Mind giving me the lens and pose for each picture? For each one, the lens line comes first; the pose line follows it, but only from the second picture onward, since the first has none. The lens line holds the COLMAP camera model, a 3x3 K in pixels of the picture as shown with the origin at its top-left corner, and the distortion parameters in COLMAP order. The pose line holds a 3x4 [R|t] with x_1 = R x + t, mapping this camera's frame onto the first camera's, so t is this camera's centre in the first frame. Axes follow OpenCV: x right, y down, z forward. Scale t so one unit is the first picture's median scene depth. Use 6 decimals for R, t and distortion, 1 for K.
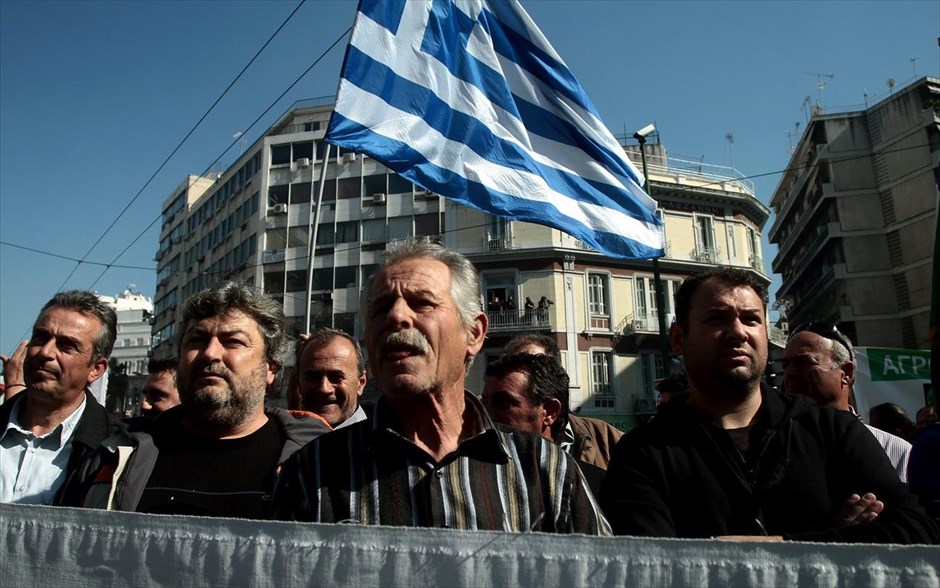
lens RADIAL K [[735.4, 0, 451.5], [0, 735.4, 310.3], [0, 0, 1]] dist [-0.057531, 0.001485]
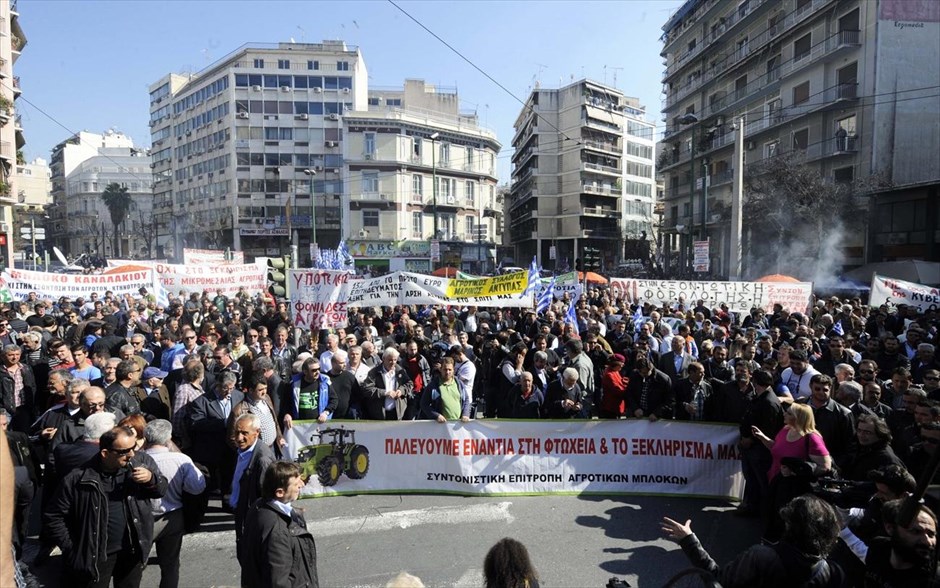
lens RADIAL K [[449.6, 0, 470.0], [0, 449.6, 294.0], [0, 0, 1]] dist [-0.018020, -0.000156]
pose [[0.958180, -0.007682, 0.286062, -0.022022], [-0.082433, 0.949857, 0.301623, -0.094608], [-0.274035, -0.312590, 0.909501, -0.250822]]
